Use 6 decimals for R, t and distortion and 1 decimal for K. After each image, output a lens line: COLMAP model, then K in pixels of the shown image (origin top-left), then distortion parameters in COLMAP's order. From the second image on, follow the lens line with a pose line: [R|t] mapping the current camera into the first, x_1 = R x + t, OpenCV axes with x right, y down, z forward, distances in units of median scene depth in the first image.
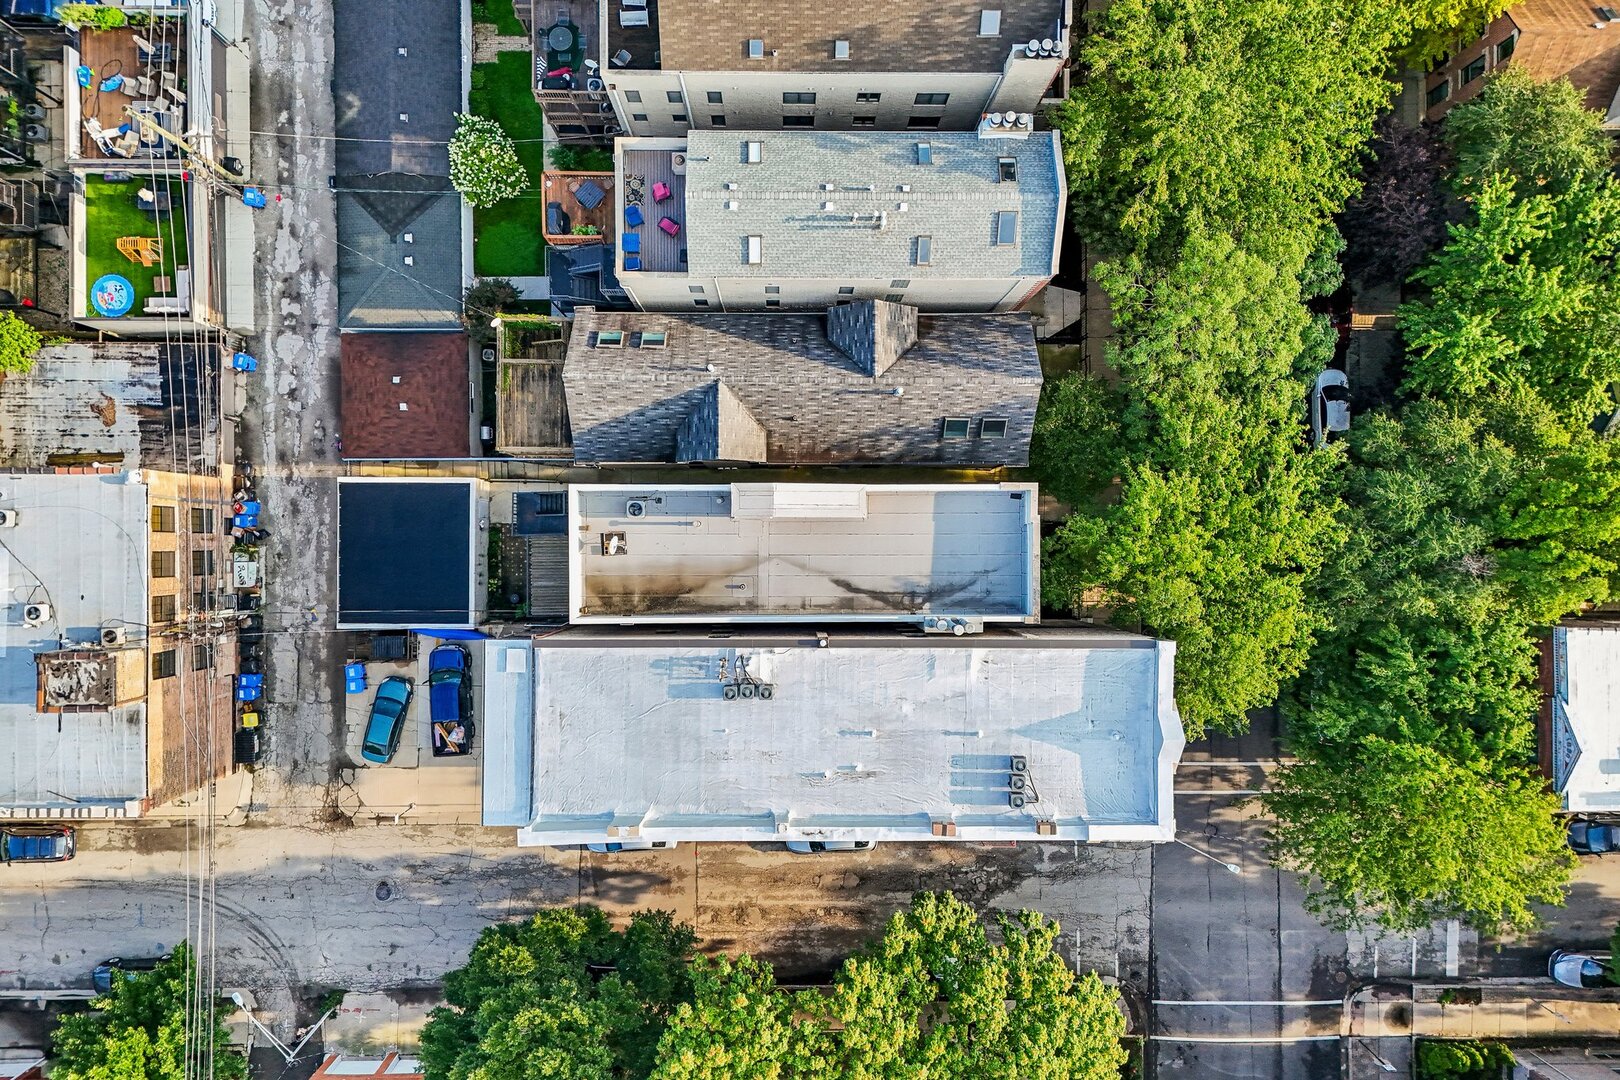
lens RADIAL K [[1215.2, 0, 815.3], [0, 1215.2, 536.6], [0, 0, 1]] dist [0.066262, -0.060735]
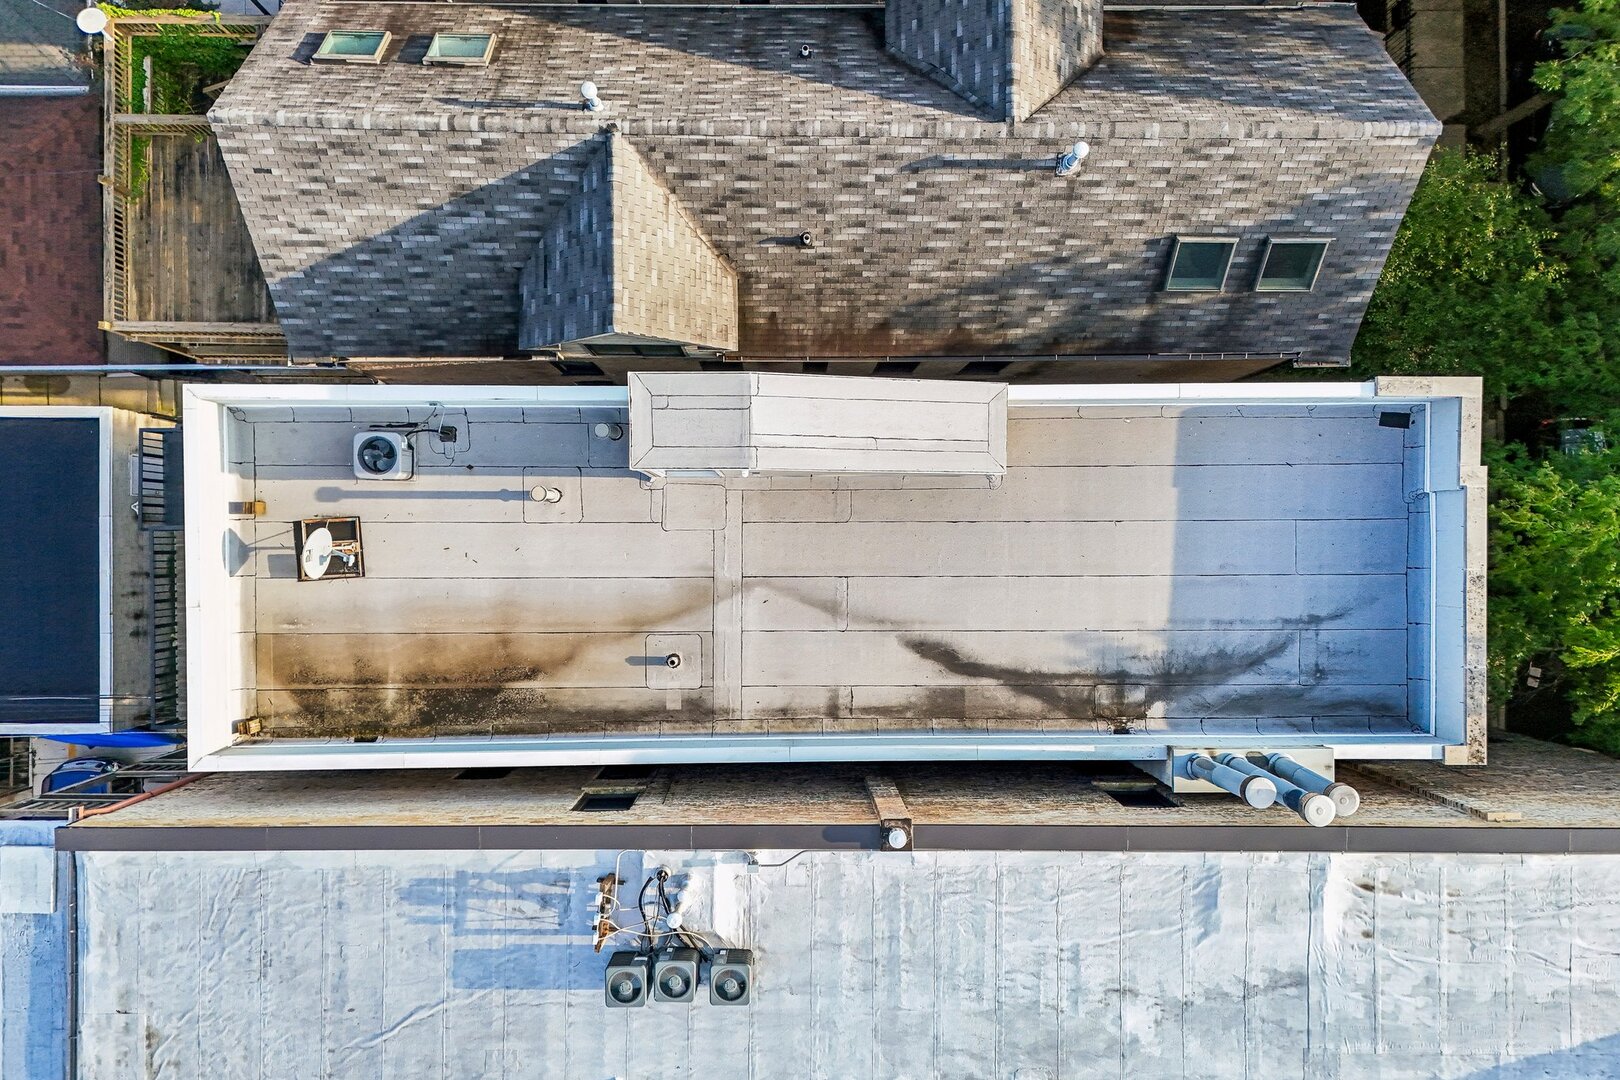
lens RADIAL K [[1215.2, 0, 798.5], [0, 1215.2, 540.2], [0, 0, 1]] dist [0.066262, -0.060735]
pose [[0.999926, -0.003506, -0.011623, -0.015955], [0.003521, 0.999993, 0.001342, 0.002996], [0.011618, -0.001382, 0.999932, 0.615521]]
